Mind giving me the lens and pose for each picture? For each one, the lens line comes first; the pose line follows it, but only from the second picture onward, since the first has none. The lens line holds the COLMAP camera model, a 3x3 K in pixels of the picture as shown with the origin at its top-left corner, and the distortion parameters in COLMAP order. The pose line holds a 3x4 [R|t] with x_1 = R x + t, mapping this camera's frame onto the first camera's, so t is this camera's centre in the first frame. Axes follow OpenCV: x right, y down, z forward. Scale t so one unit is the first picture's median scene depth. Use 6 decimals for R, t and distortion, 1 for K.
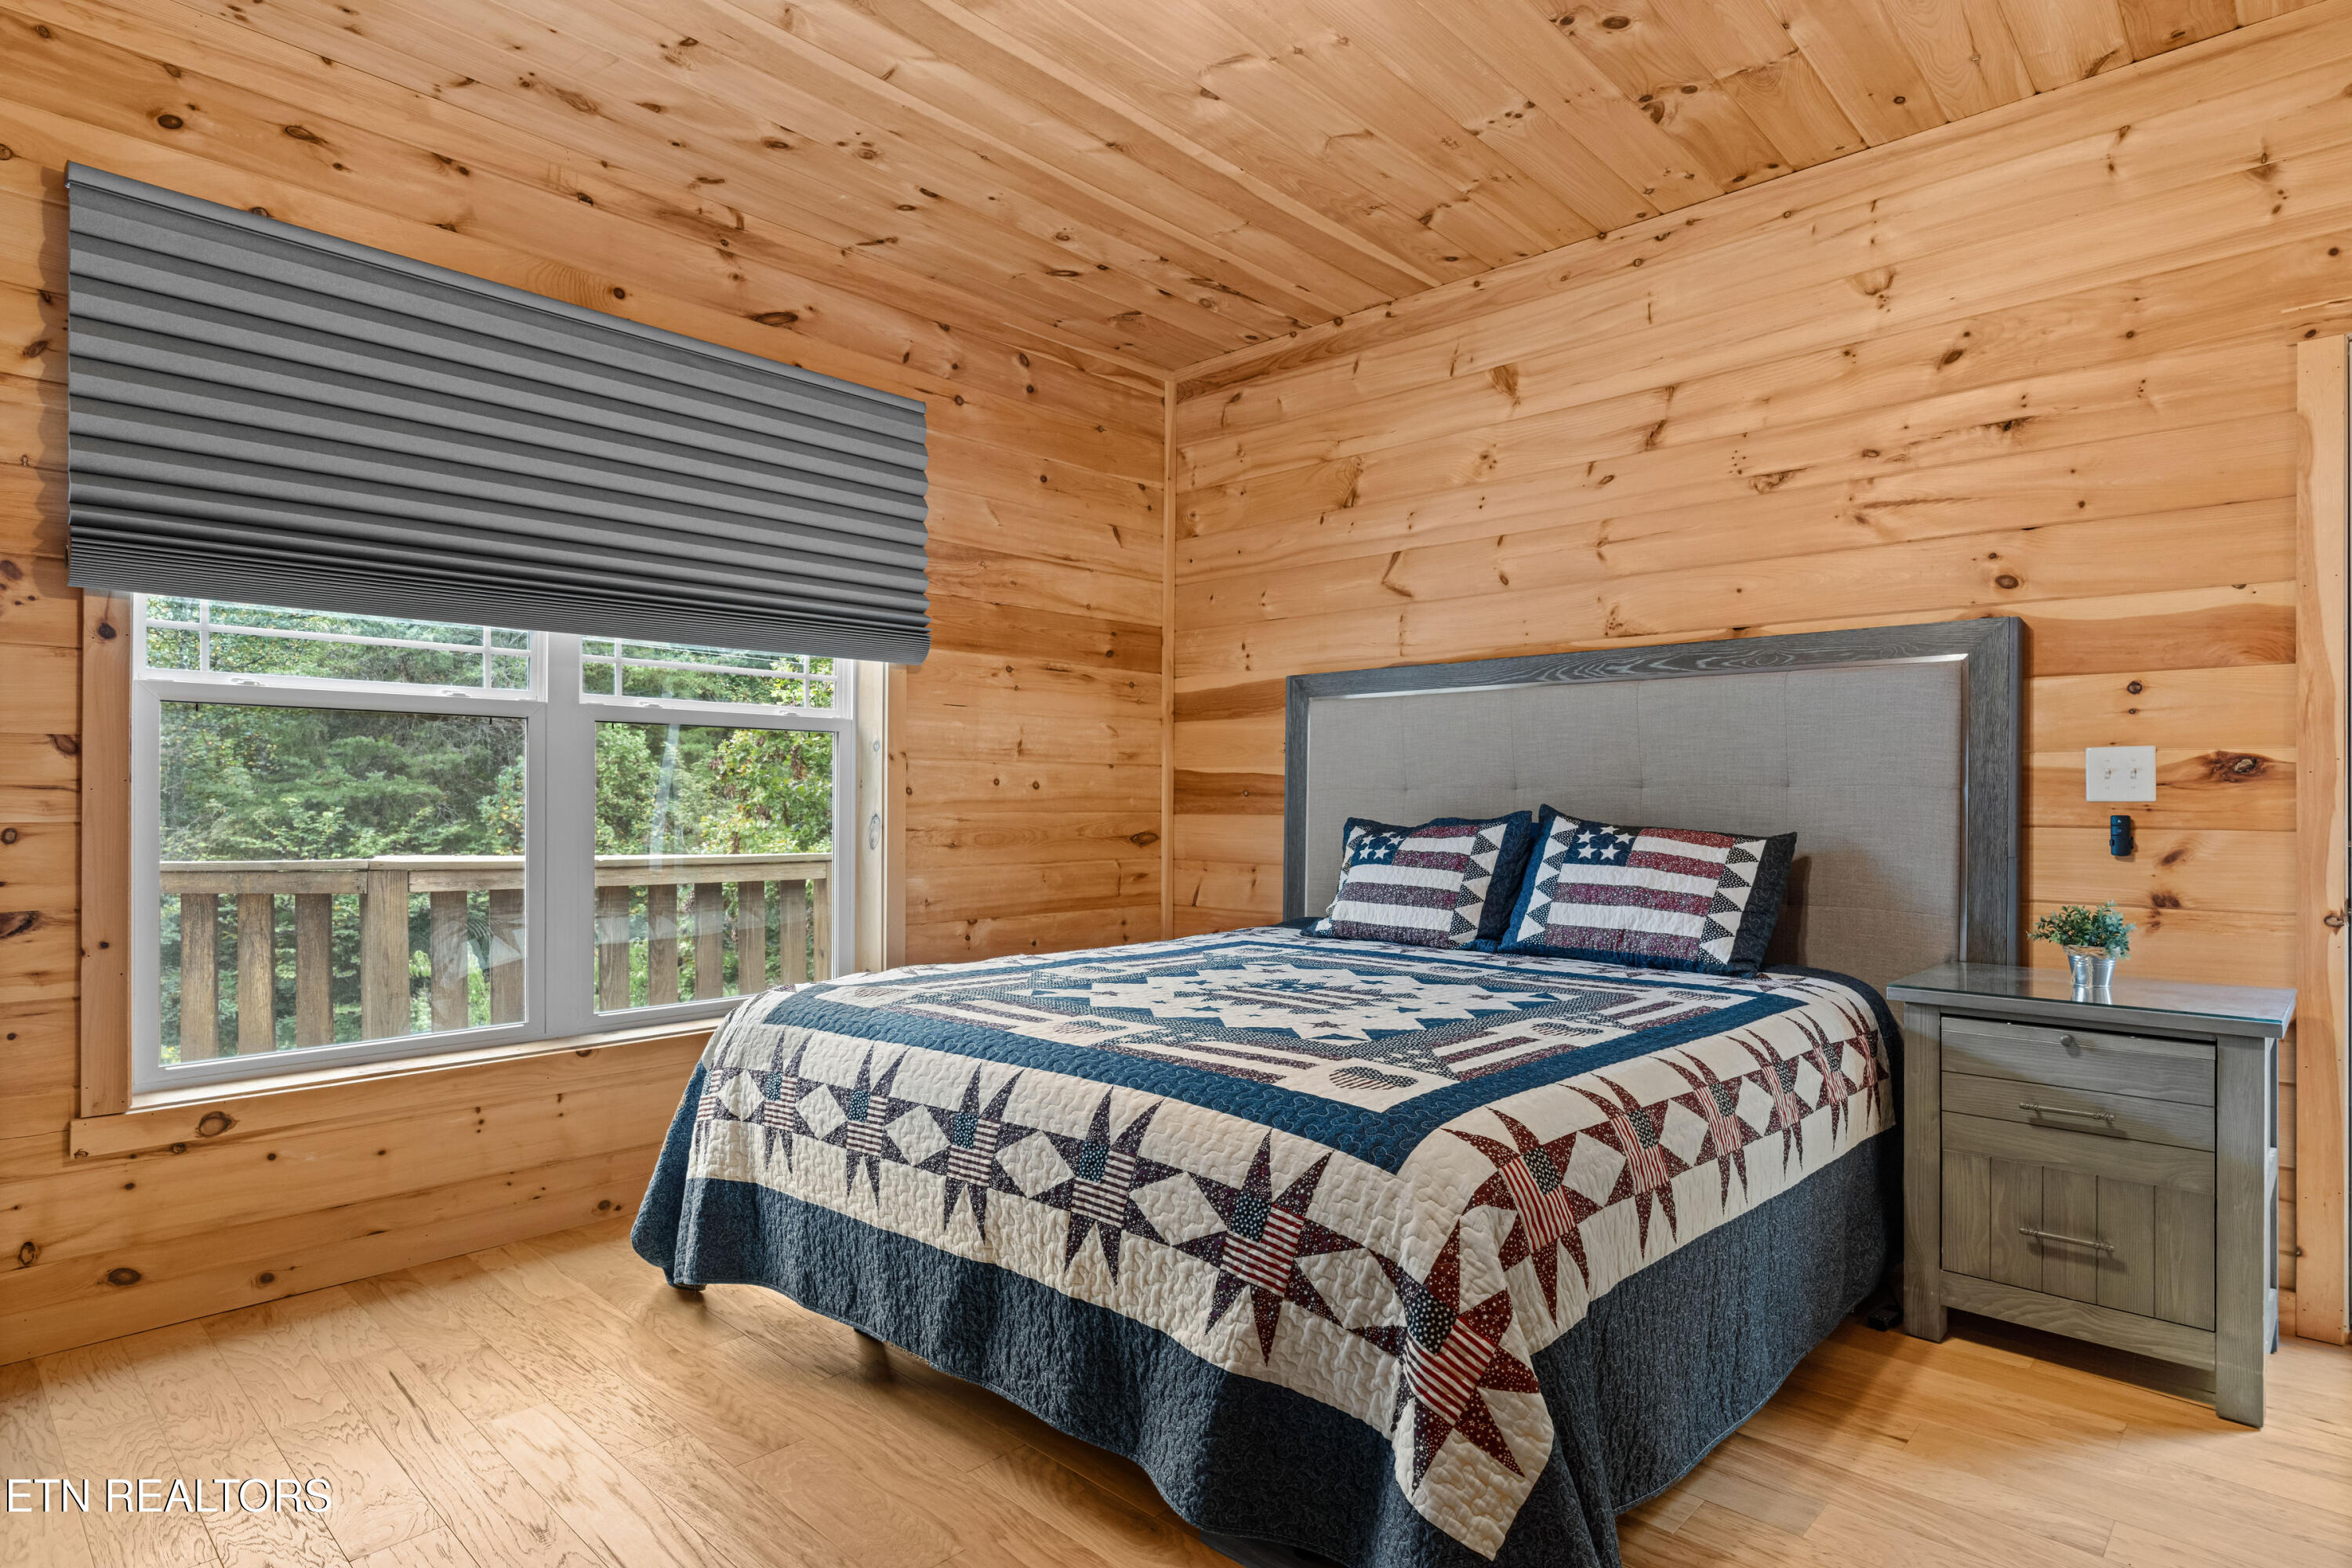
lens RADIAL K [[1264.3, 0, 1166.4], [0, 1264.3, 792.7], [0, 0, 1]] dist [0.003270, 0.001284]
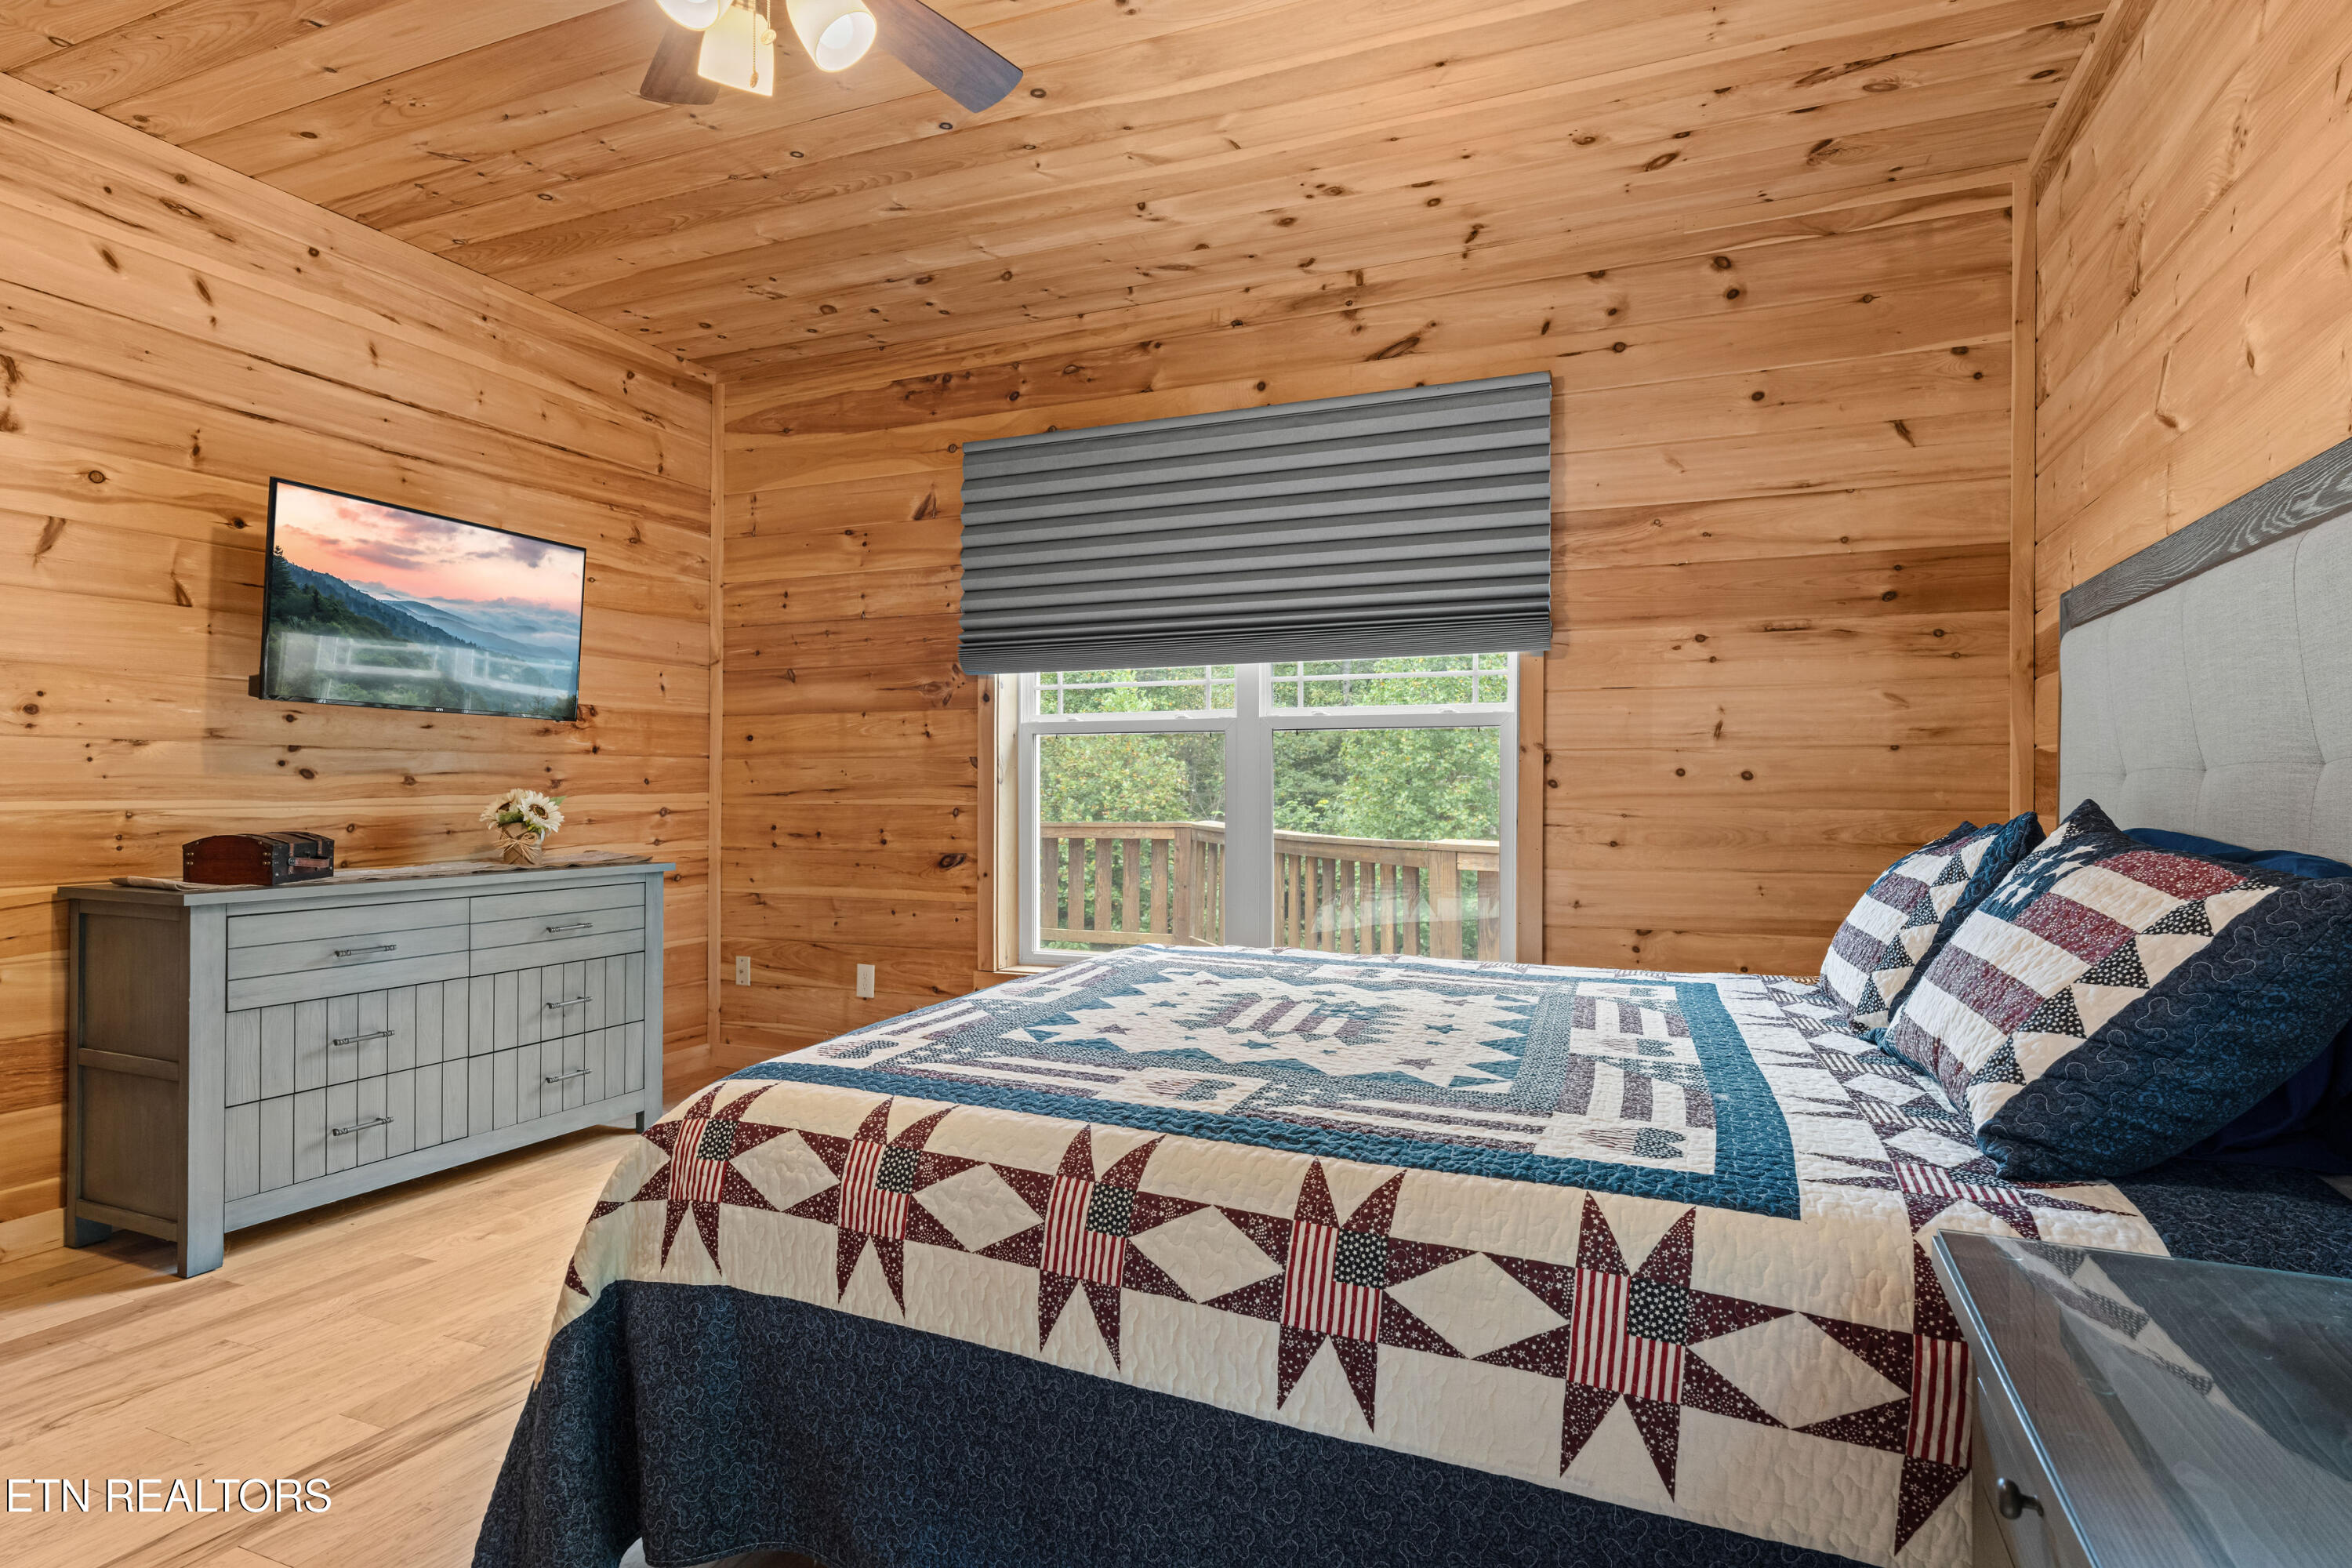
lens RADIAL K [[1264.3, 0, 1167.7], [0, 1264.3, 796.1], [0, 0, 1]] dist [0.003270, 0.001284]
pose [[0.344525, 0.000617, -0.938777, 0.547630], [0.003412, 0.999992, 0.001910, 0.004781], [0.938771, -0.003861, 0.344520, 0.376433]]
